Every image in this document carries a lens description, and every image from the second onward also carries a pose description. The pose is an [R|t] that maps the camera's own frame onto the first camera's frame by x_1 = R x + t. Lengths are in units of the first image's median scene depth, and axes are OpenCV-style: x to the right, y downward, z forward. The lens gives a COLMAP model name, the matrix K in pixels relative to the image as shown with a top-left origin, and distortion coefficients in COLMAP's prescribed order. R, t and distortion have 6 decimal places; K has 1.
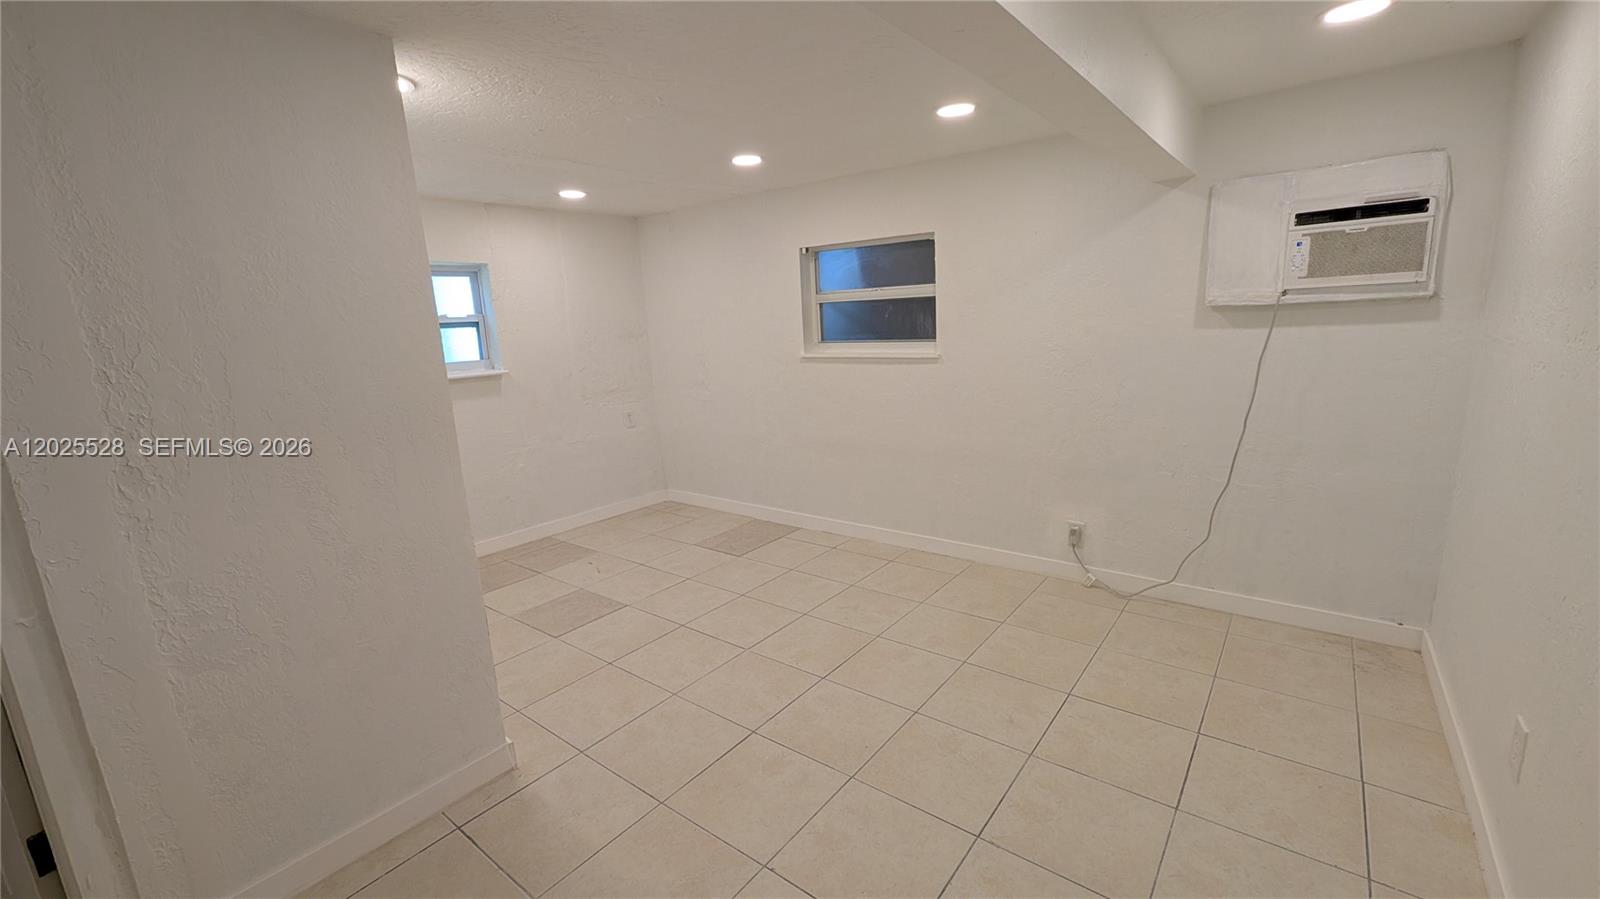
lens RADIAL K [[647.0, 0, 800.0], [0, 647.0, 449.5], [0, 0, 1]] dist [-0.000563, -0.000015]
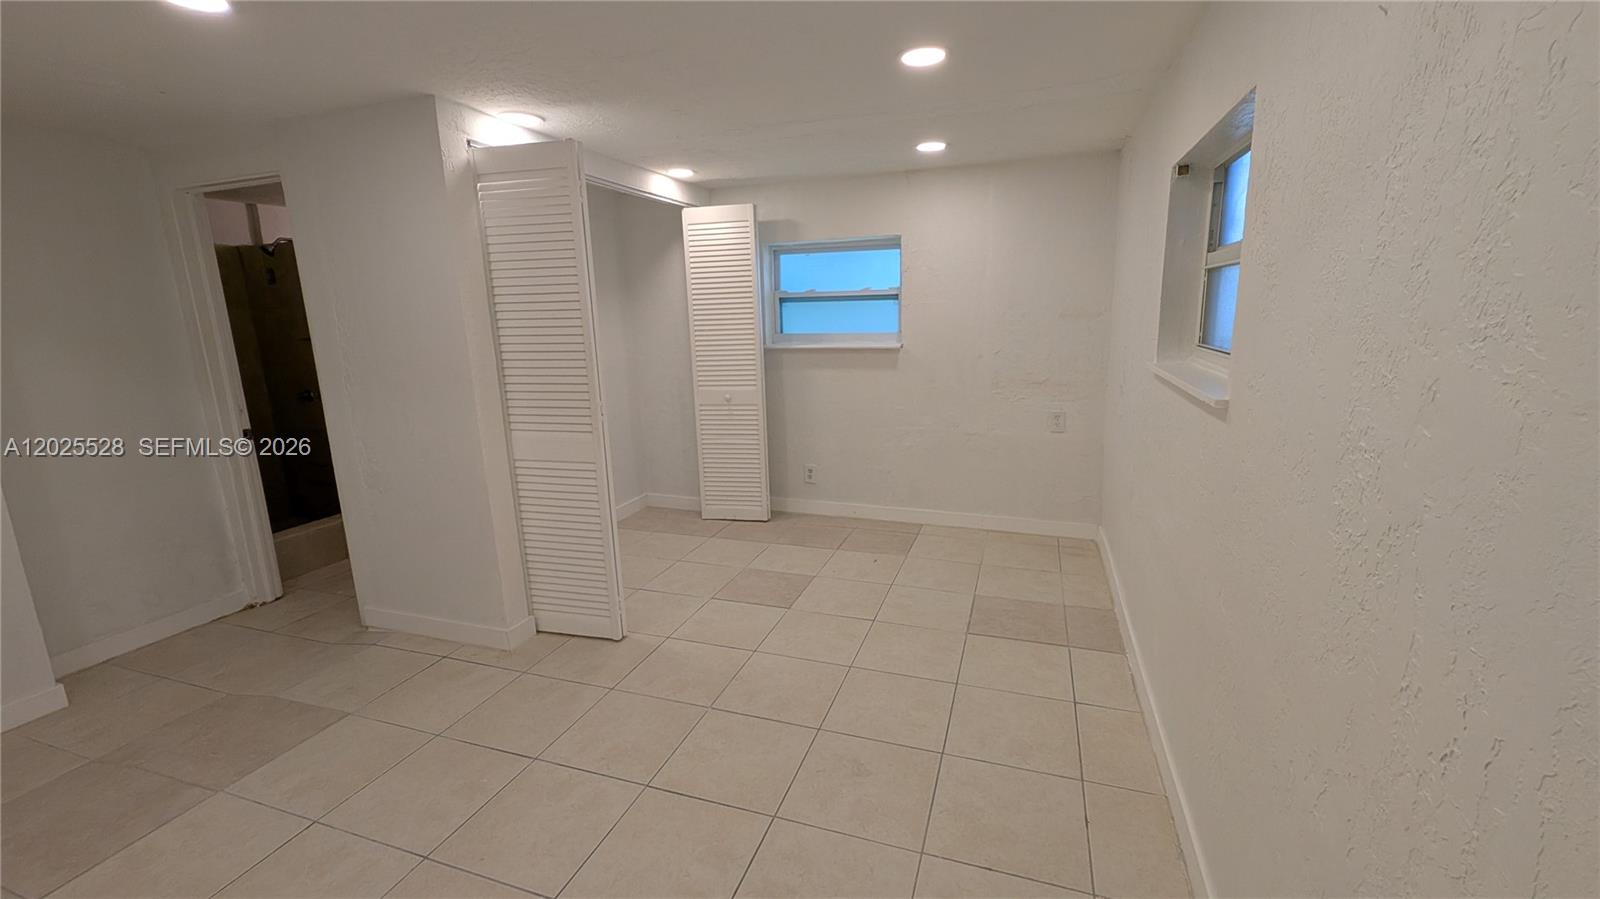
lens RADIAL K [[660.2, 0, 800.0], [0, 660.2, 449.5], [0, 0, 1]] dist [0.002610, 0.000102]
pose [[0.325466, 0.240447, -0.914471, 0.443667], [-0.178307, 0.965383, 0.190373, -0.132487], [0.928589, 0.101097, 0.357073, 0.517594]]
